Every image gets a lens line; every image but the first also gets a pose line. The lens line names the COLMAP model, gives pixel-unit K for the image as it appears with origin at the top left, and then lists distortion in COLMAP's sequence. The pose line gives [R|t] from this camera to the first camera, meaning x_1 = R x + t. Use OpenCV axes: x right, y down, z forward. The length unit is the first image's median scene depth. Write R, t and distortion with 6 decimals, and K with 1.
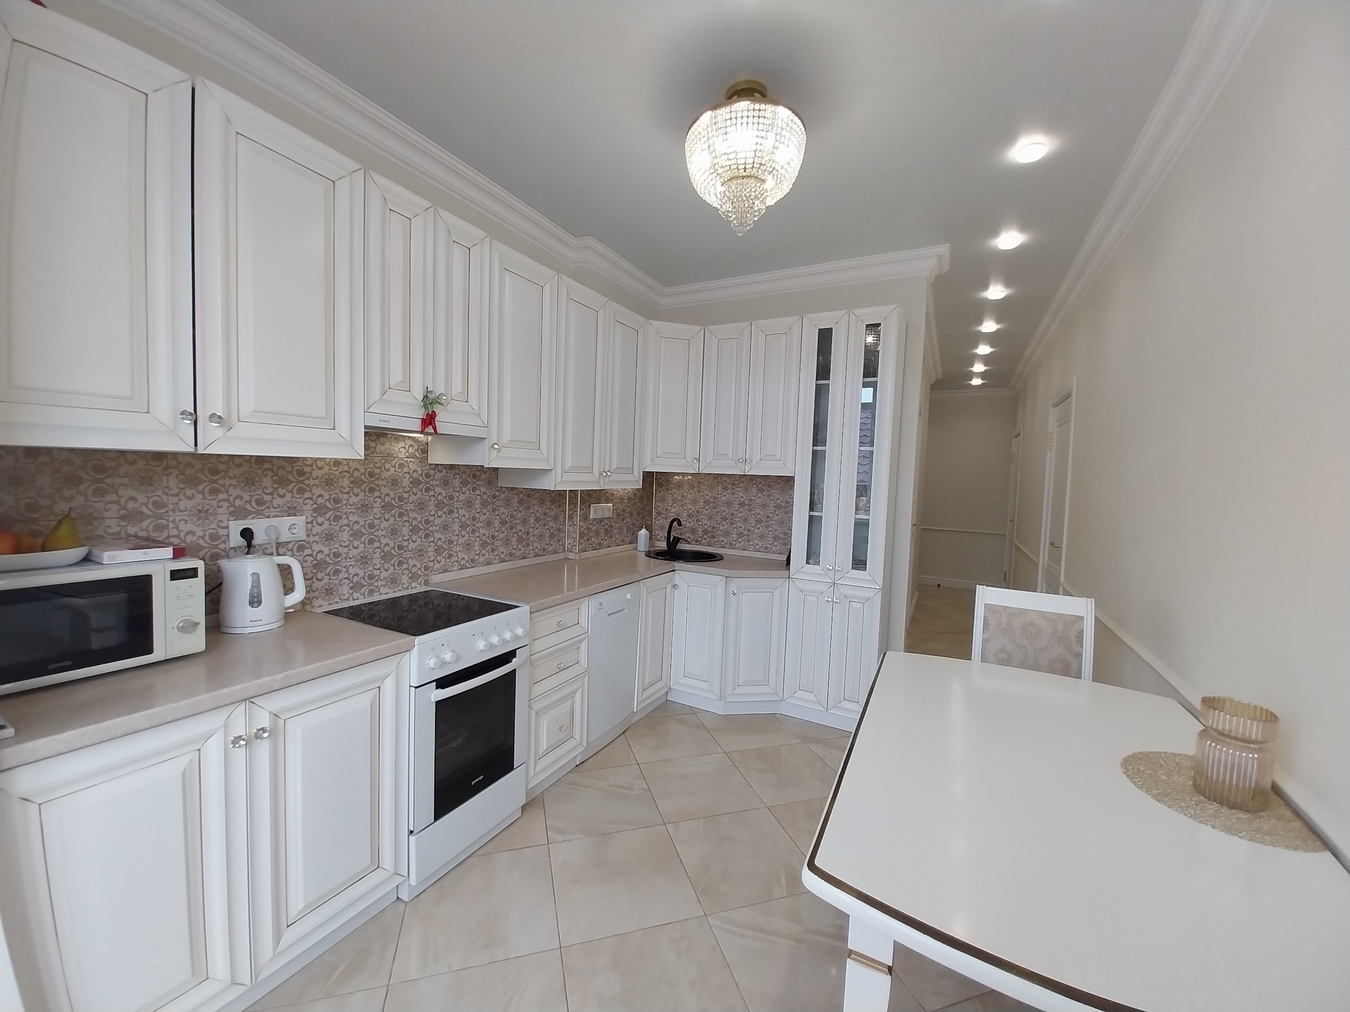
lens RADIAL K [[525.7, 0, 671.0], [0, 525.7, 505.8], [0, 0, 1]] dist [-0.000449, -0.000328]
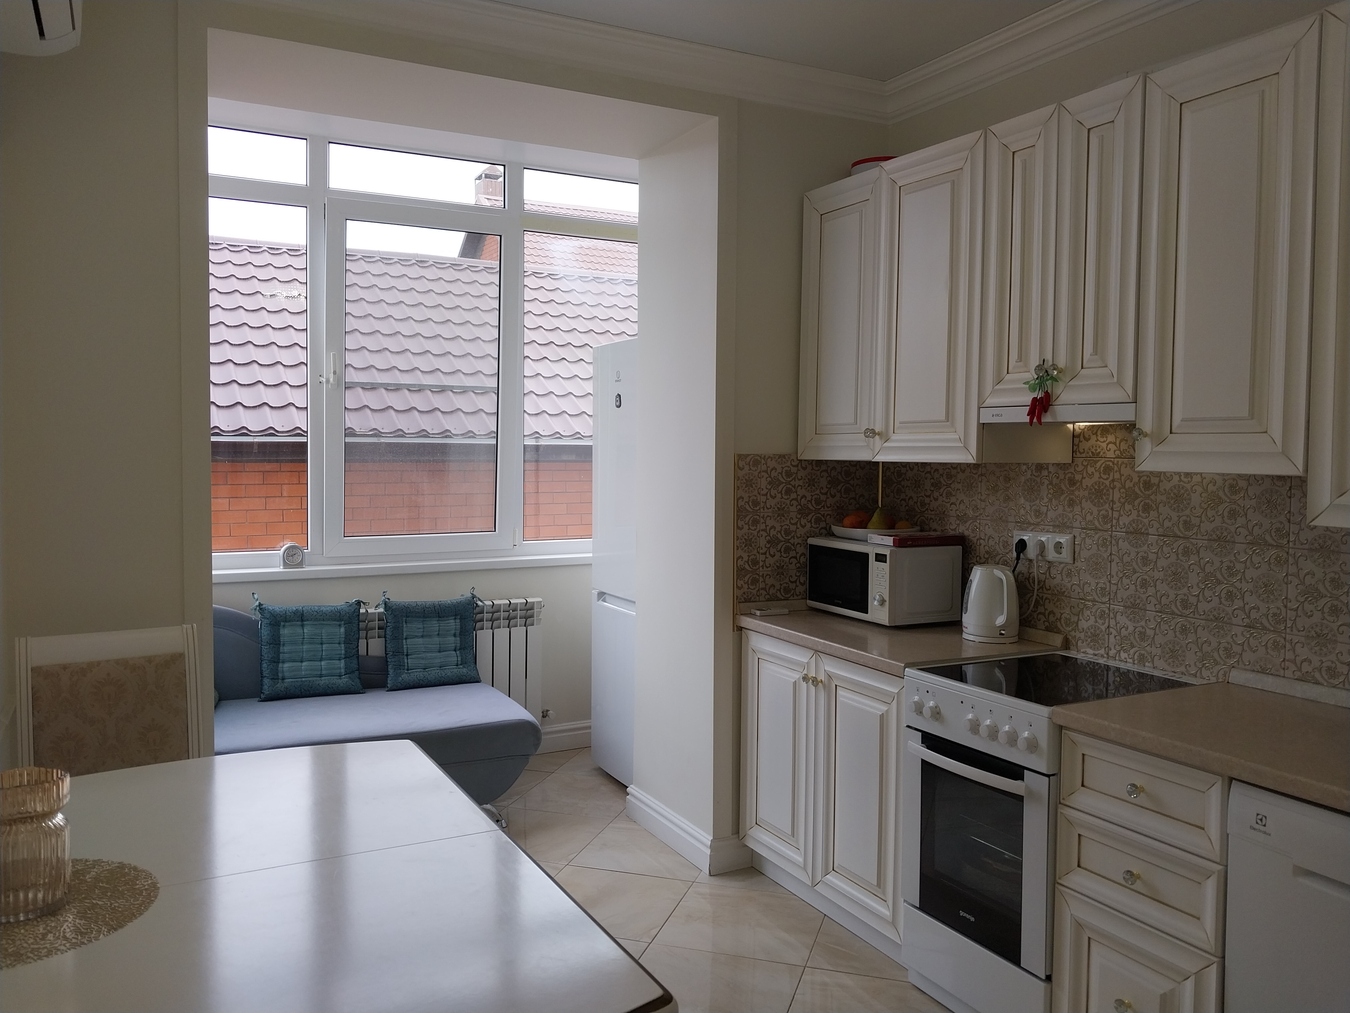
lens RADIAL K [[1057.6, 0, 672.9], [0, 1057.6, 493.2], [0, 0, 1]] dist [-0.003195, -0.006556]
pose [[-0.561977, -0.004687, -0.827140, 0.878776], [-0.079538, 0.995656, 0.048397, -0.064851], [0.823320, 0.092987, -0.559909, 1.222972]]
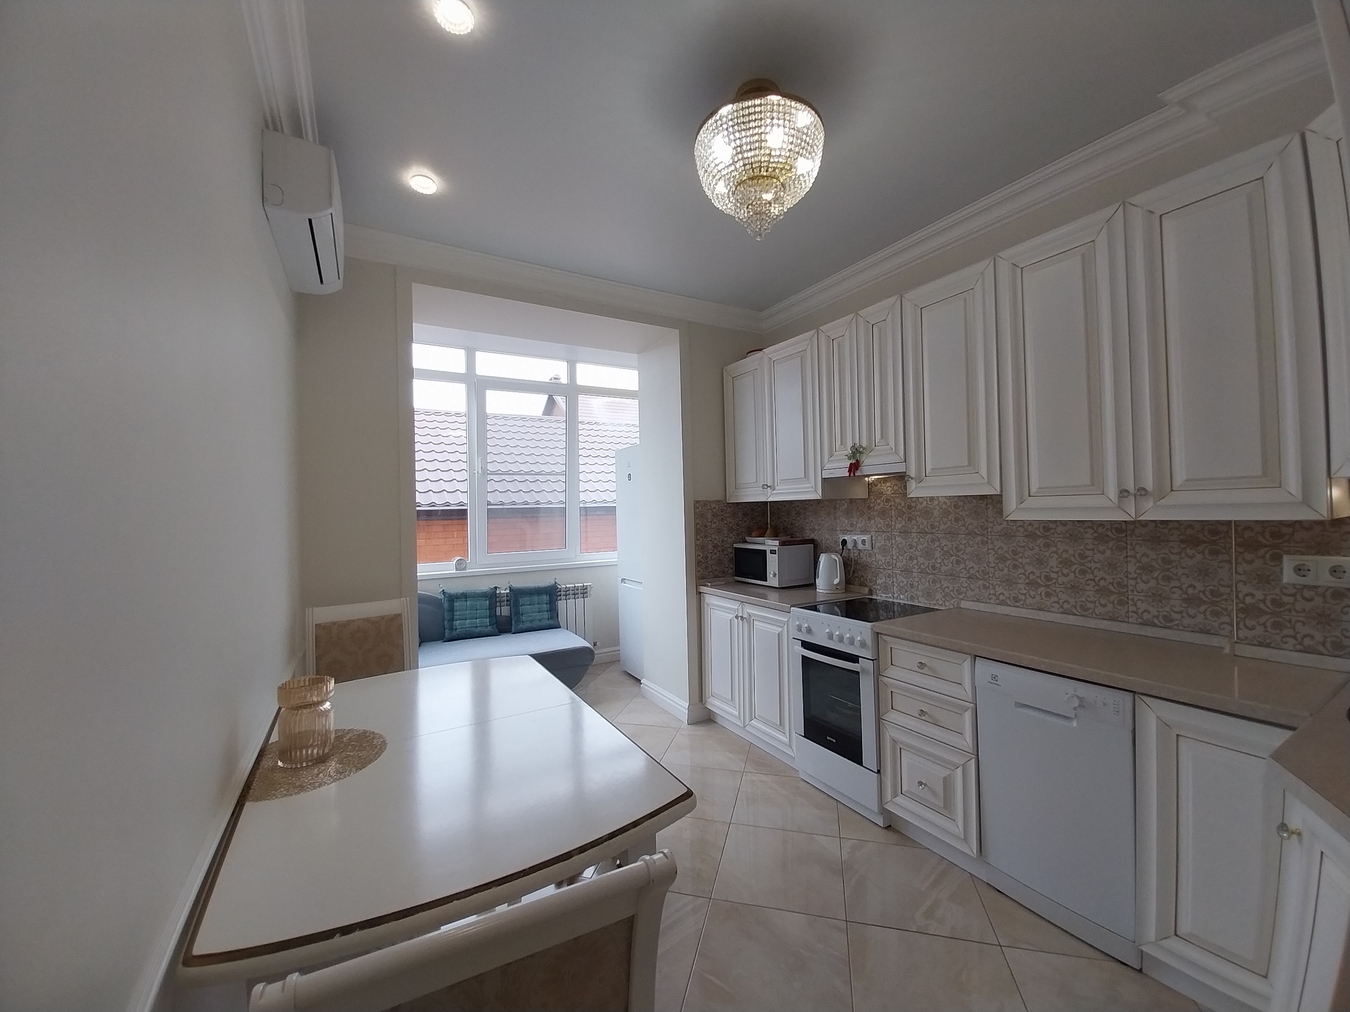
lens RADIAL K [[525.7, 0, 671.0], [0, 525.7, 505.8], [0, 0, 1]] dist [-0.000449, -0.000328]
pose [[-0.529216, -0.032262, -0.847873, 0.833993], [-0.048808, 0.998780, -0.007540, -0.023536], [0.847082, 0.037393, -0.530145, 1.154840]]
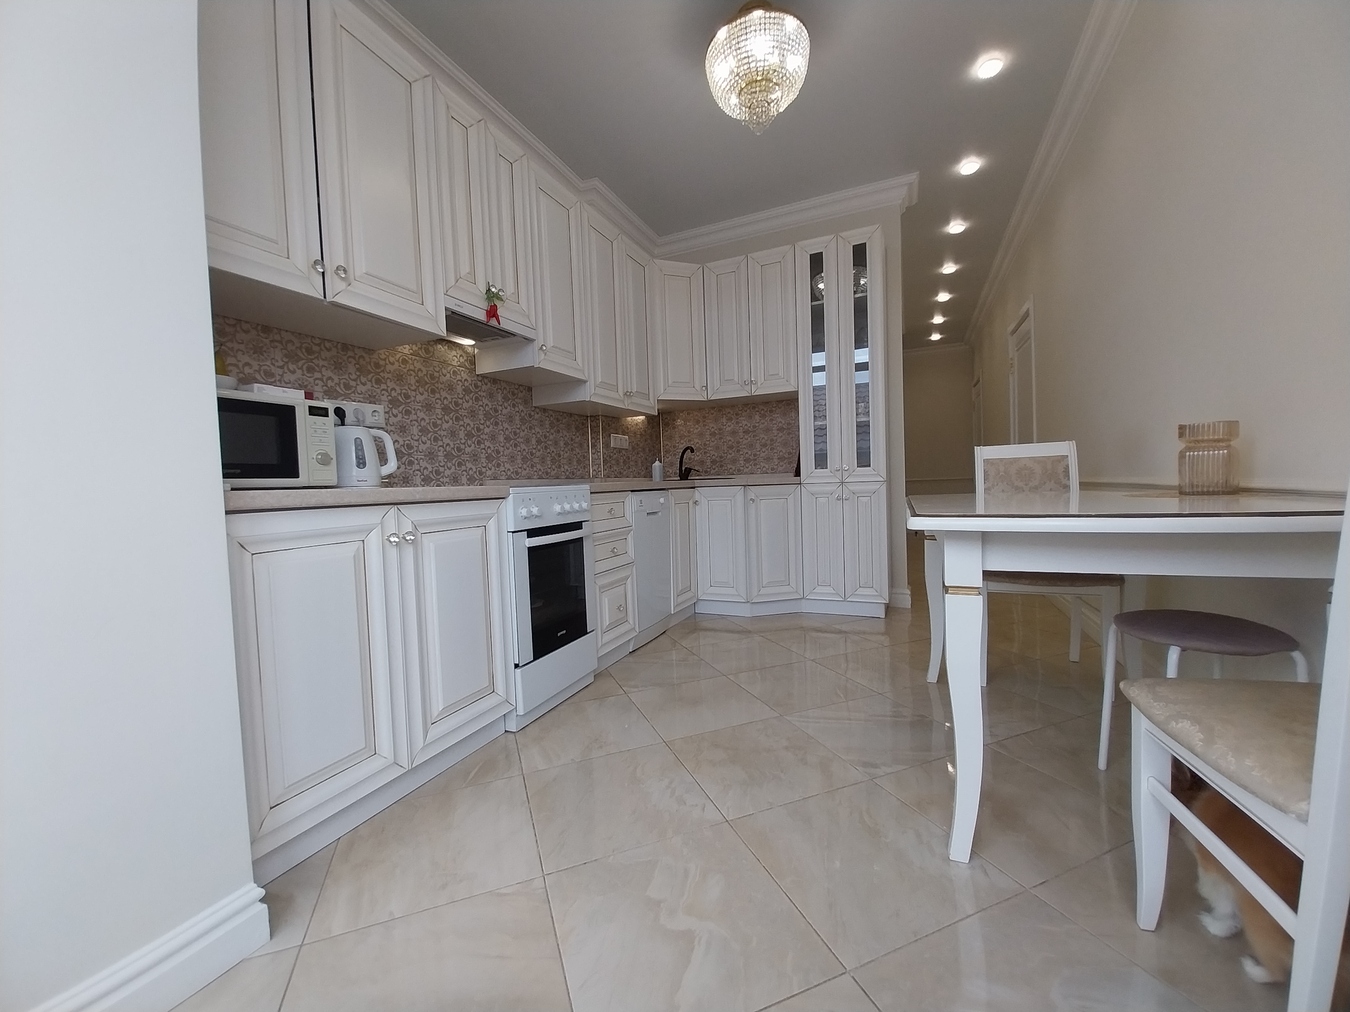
lens RADIAL K [[525.7, 0, 671.0], [0, 525.7, 505.8], [0, 0, 1]] dist [-0.000449, -0.000328]
pose [[0.994932, -0.076370, 0.065413, -0.166532], [0.077540, 0.996868, -0.015532, 0.252037], [-0.064022, 0.020525, 0.997737, -0.102005]]
